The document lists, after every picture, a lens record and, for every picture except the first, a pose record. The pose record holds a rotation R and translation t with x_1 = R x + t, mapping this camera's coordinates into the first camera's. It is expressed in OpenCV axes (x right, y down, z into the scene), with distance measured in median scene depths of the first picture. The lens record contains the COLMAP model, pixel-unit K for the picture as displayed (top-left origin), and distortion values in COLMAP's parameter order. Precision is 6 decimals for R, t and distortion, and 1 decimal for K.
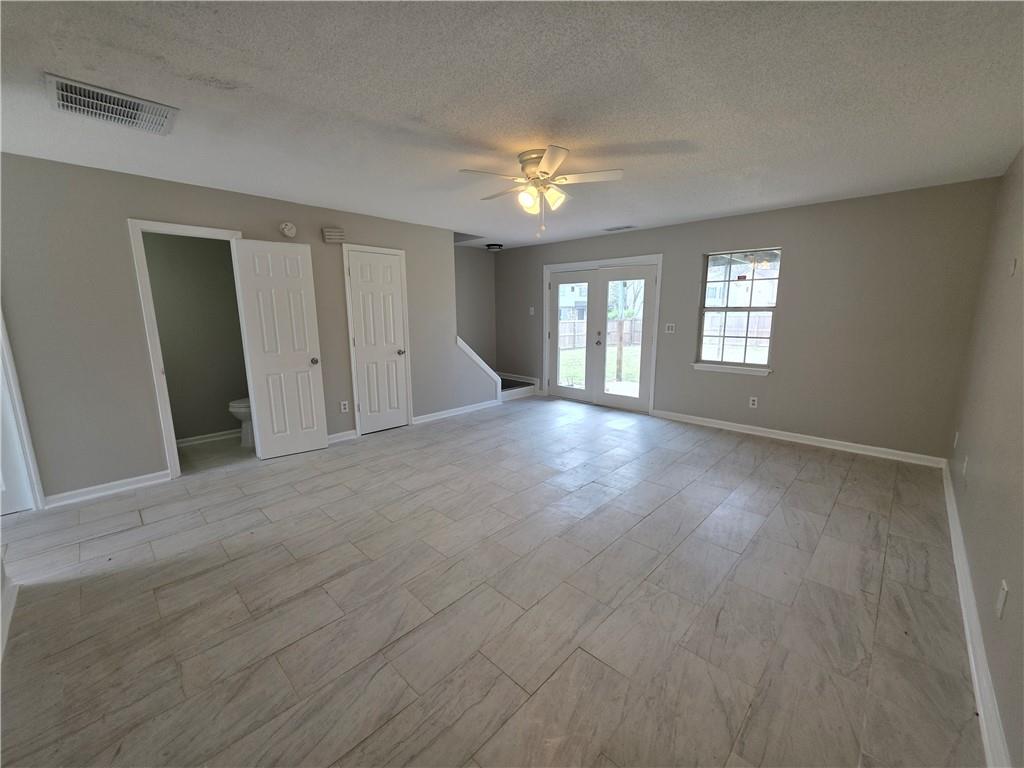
lens RADIAL K [[410.5, 0, 505.2], [0, 410.5, 377.6], [0, 0, 1]] dist [0.001370, -0.001119]
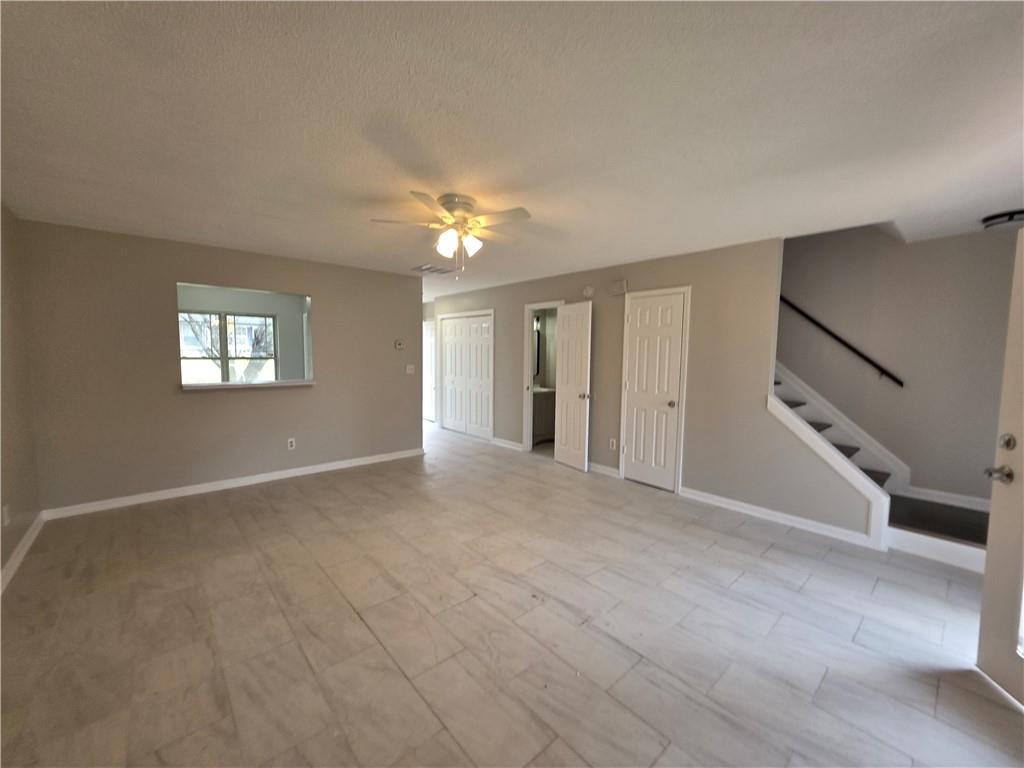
lens RADIAL K [[410.5, 0, 522.8], [0, 410.5, 376.3], [0, 0, 1]] dist [0.001370, -0.001119]
pose [[-0.054338, 0.063134, -0.996525, 0.798445], [-0.173419, 0.982236, 0.071685, -0.163385], [0.983348, 0.176712, -0.042424, 0.931735]]
